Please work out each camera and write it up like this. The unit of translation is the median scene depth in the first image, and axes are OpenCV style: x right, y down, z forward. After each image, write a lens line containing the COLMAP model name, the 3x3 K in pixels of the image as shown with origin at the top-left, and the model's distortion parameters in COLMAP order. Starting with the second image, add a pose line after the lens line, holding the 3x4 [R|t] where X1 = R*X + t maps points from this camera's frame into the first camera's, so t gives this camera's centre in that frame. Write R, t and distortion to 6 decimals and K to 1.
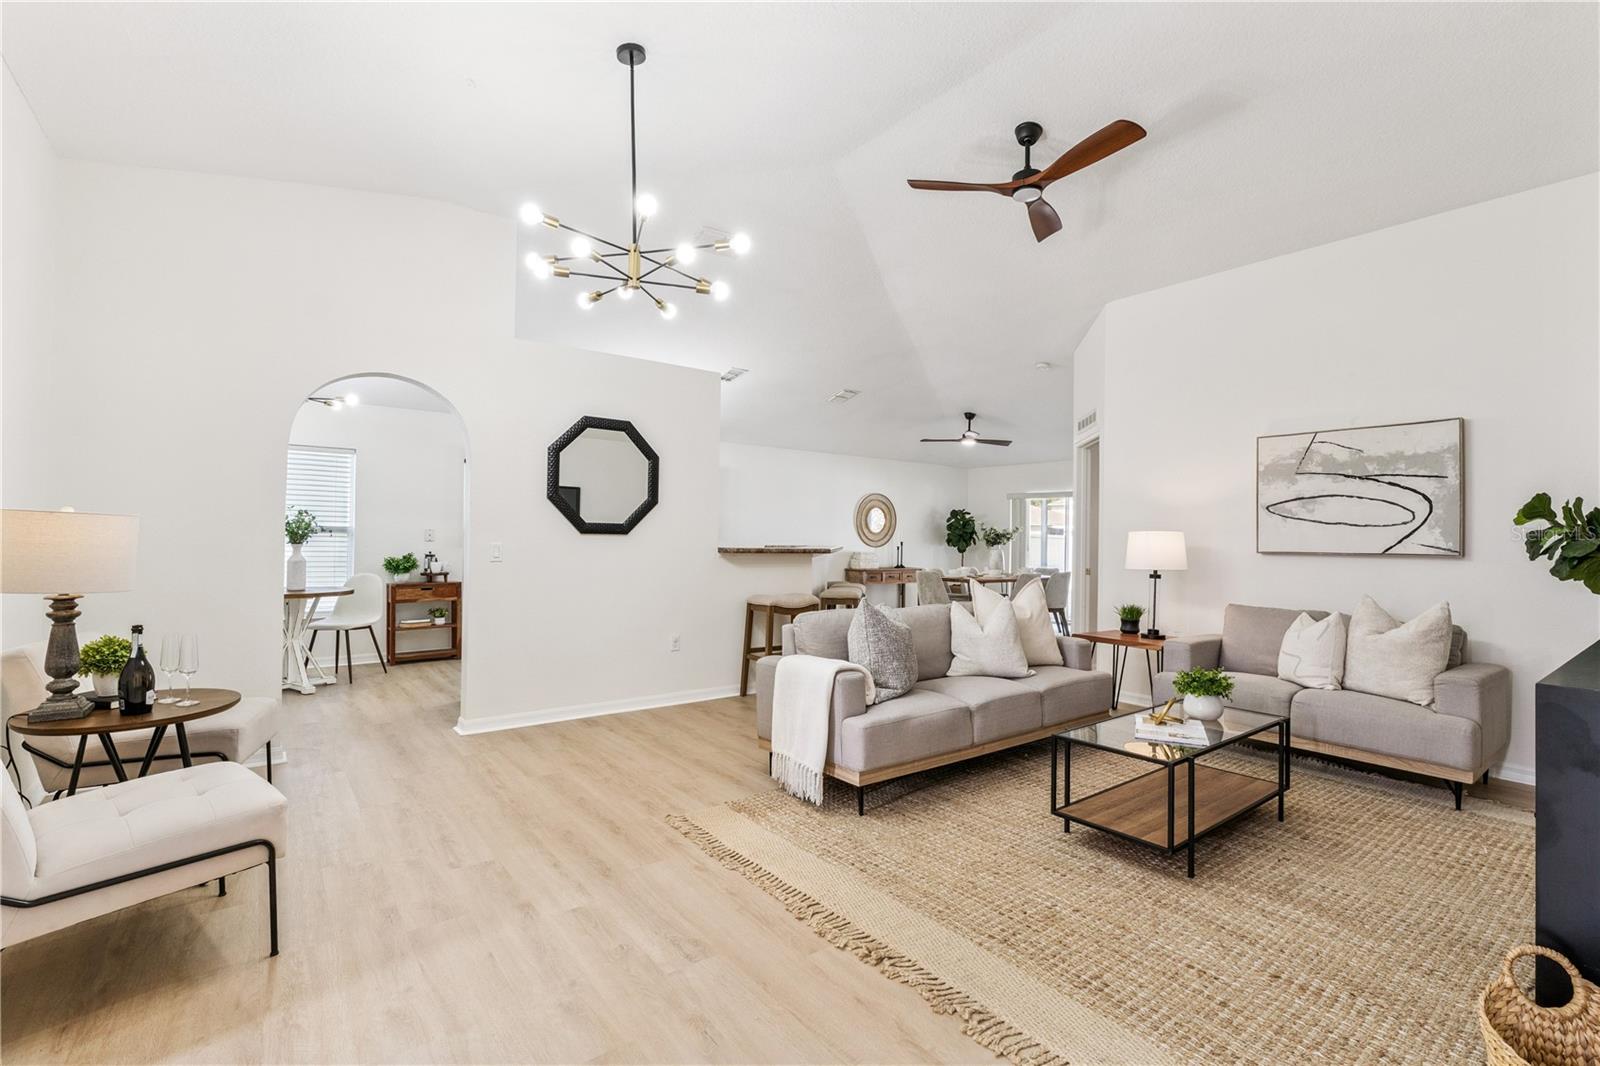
lens RADIAL K [[718.4, 0, 807.7], [0, 718.4, 531.5], [0, 0, 1]] dist [-0.004135, -0.000297]
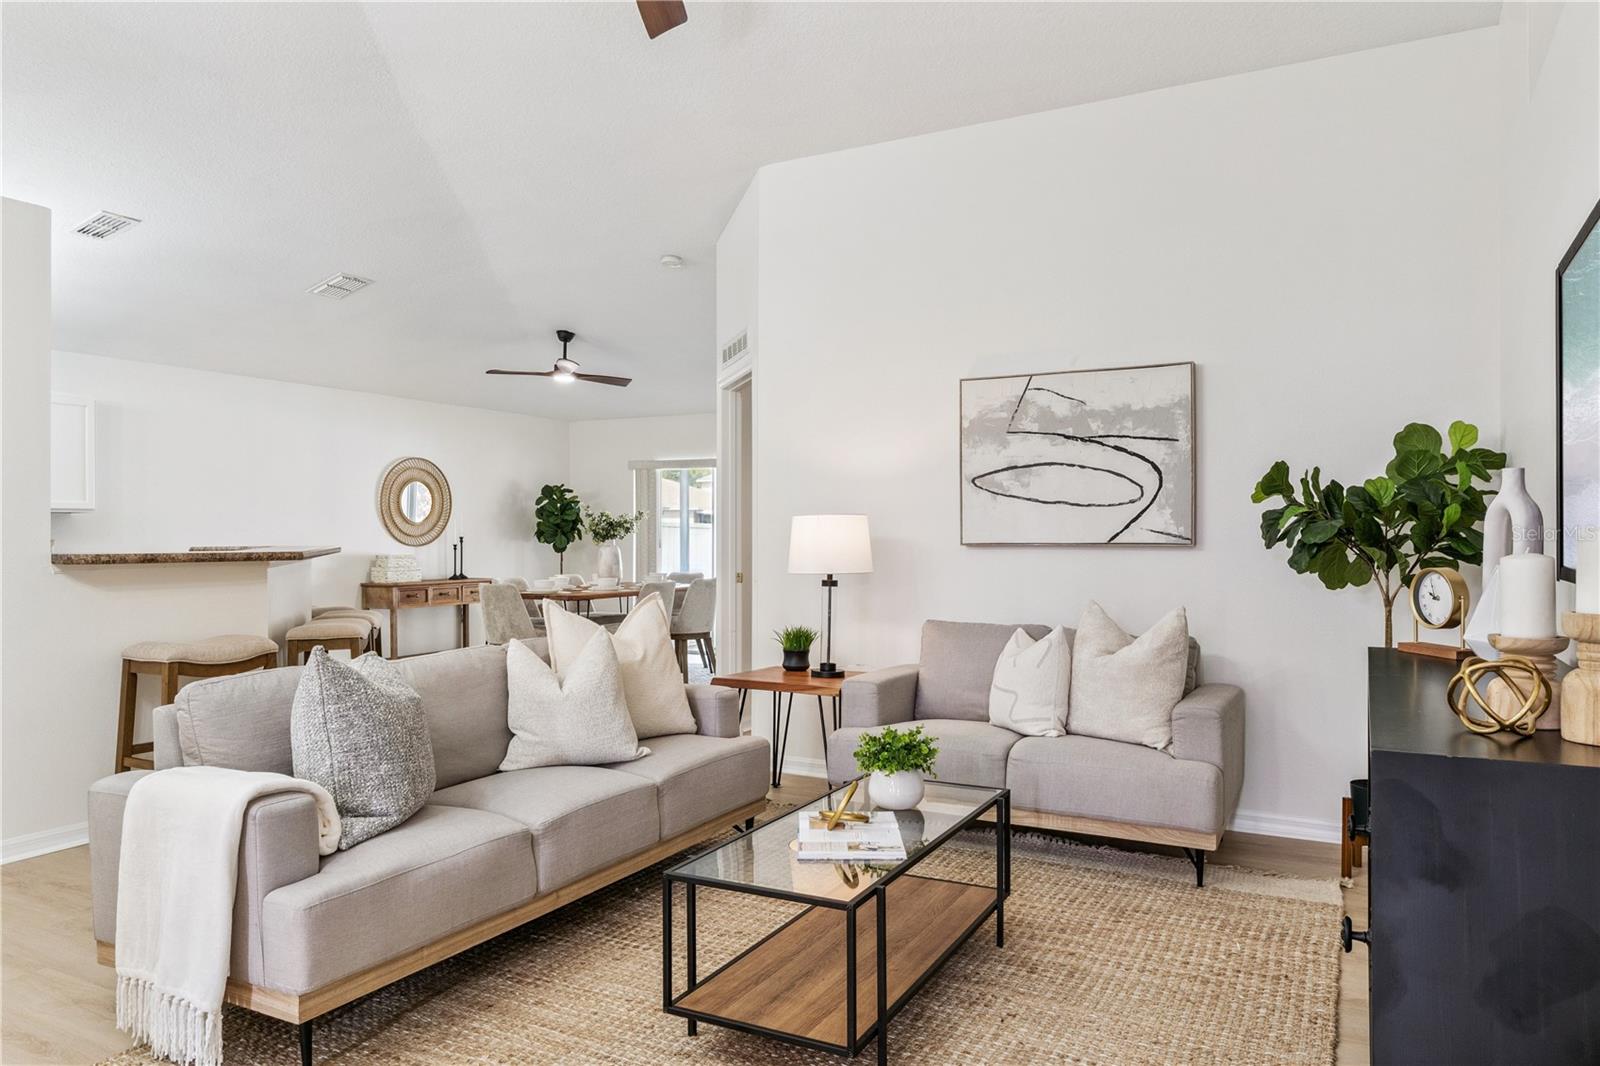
lens RADIAL K [[1060.3, 0, 800.4], [0, 1060.3, 537.0], [0, 0, 1]] dist [-0.002729, 0.000481]
pose [[0.913485, -0.015523, 0.406577, 0.069588], [0.009042, 0.999800, 0.017856, 0.002465], [-0.406772, -0.012635, 0.913442, 0.131395]]
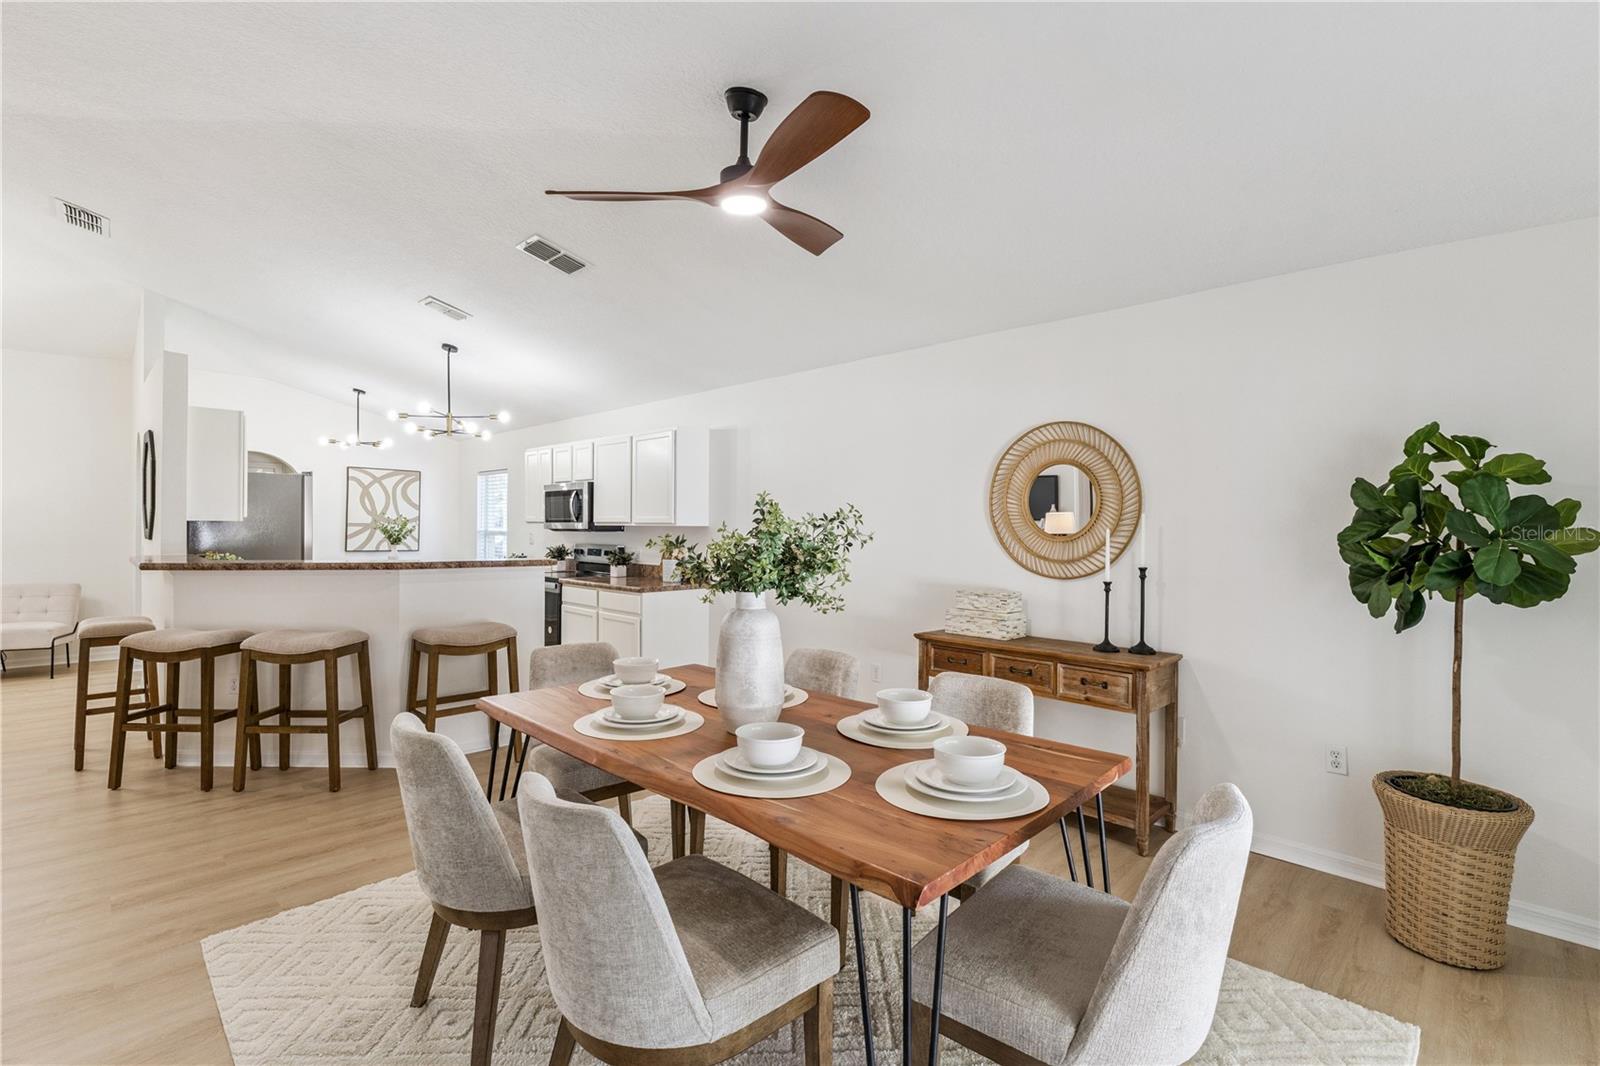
lens RADIAL K [[718.4, 0, 843.0], [0, 718.4, 530.7], [0, 0, 1]] dist [-0.004135, -0.000297]
pose [[0.161298, -0.007865, -0.986874, 1.044009], [0.001320, 0.999969, -0.007754, 0.003299], [0.986905, -0.000052, 0.161303, 2.130453]]
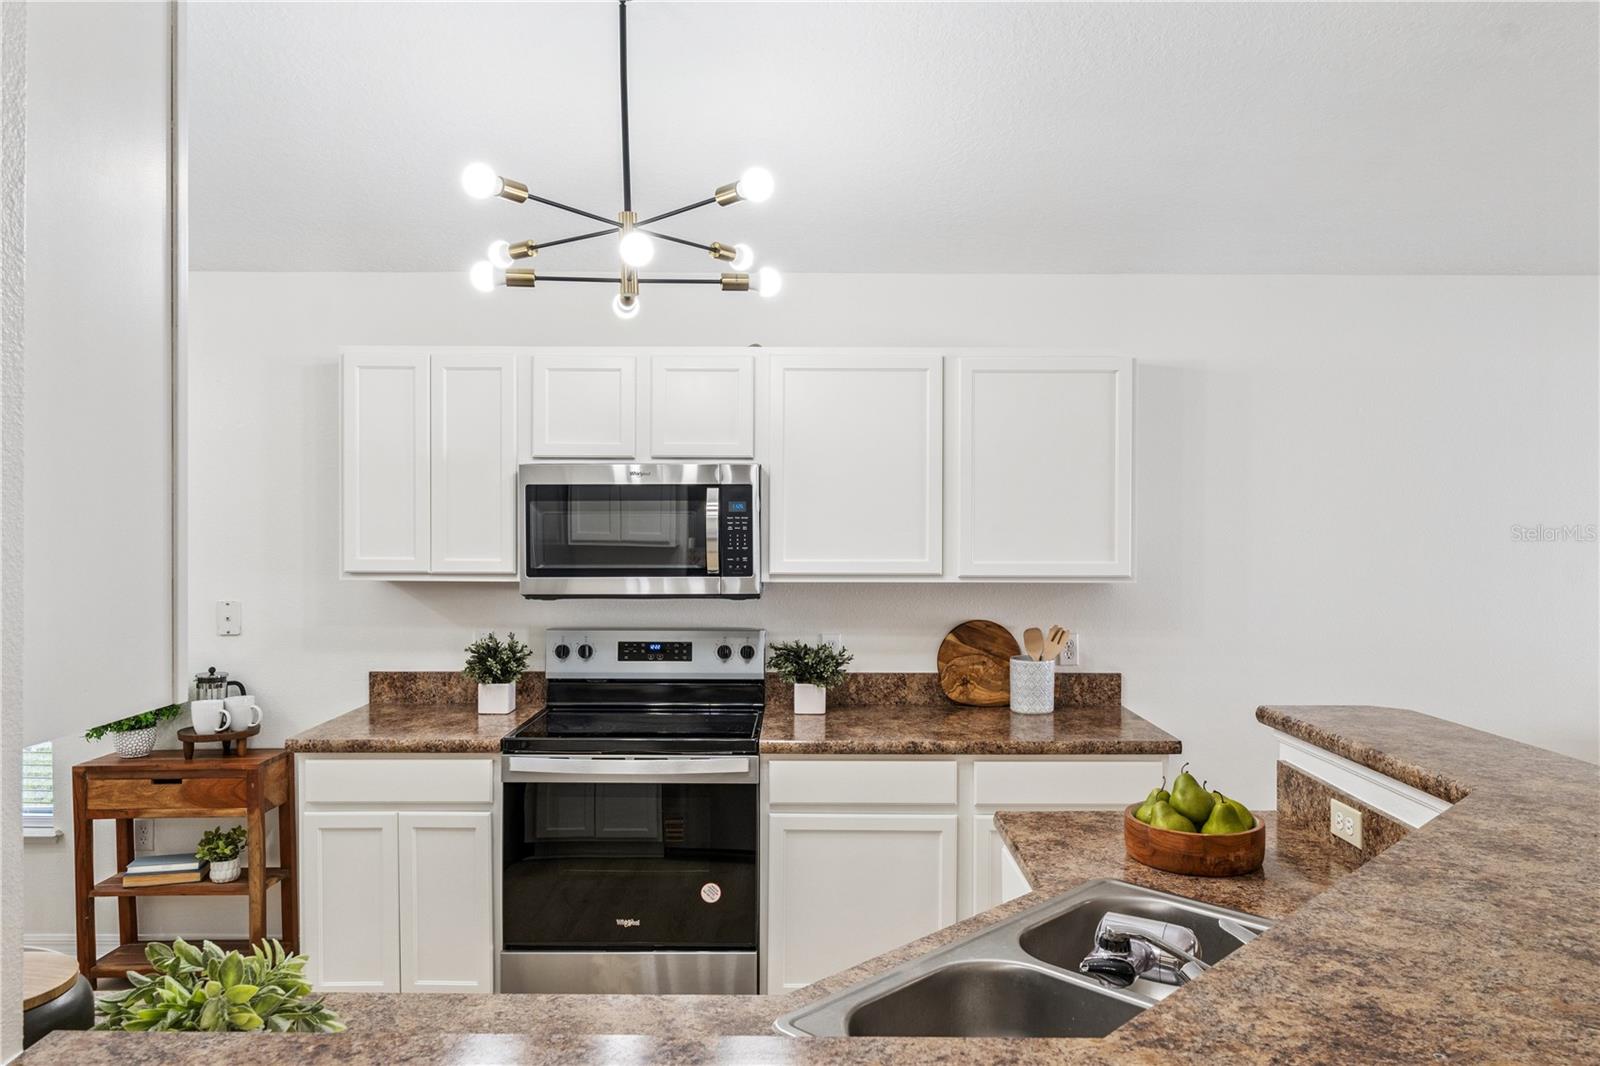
lens RADIAL K [[1064.2, 0, 802.8], [0, 1064.2, 527.9], [0, 0, 1]] dist [-0.007979, -0.001837]
pose [[0.792307, -0.008112, -0.610069, 0.033495], [0.012259, 0.999921, 0.002625, -0.062543], [0.610000, -0.009559, 0.792344, 1.244453]]
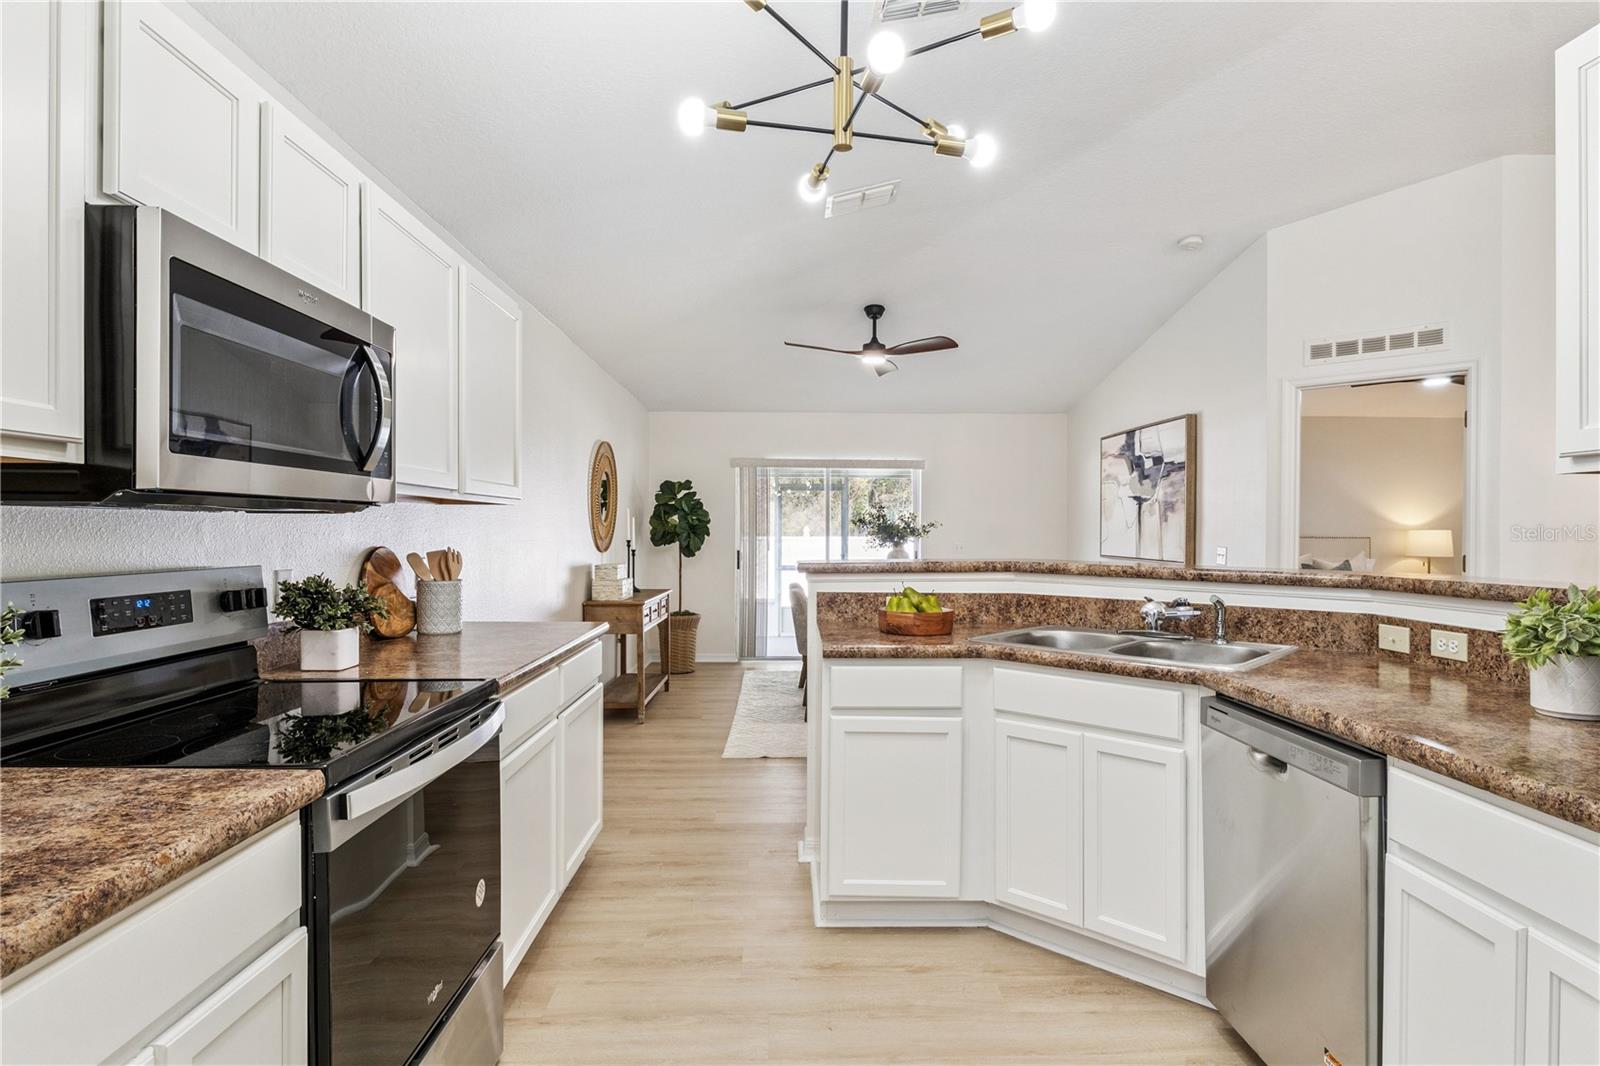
lens RADIAL K [[841.7, 0, 803.9], [0, 841.7, 539.0], [0, 0, 1]] dist [-0.009494, 0.001286]
pose [[0.600710, -0.018998, 0.799241, -0.703314], [-0.002014, 0.999678, 0.025277, -0.004647], [-0.799464, -0.016794, 0.600479, 1.390447]]
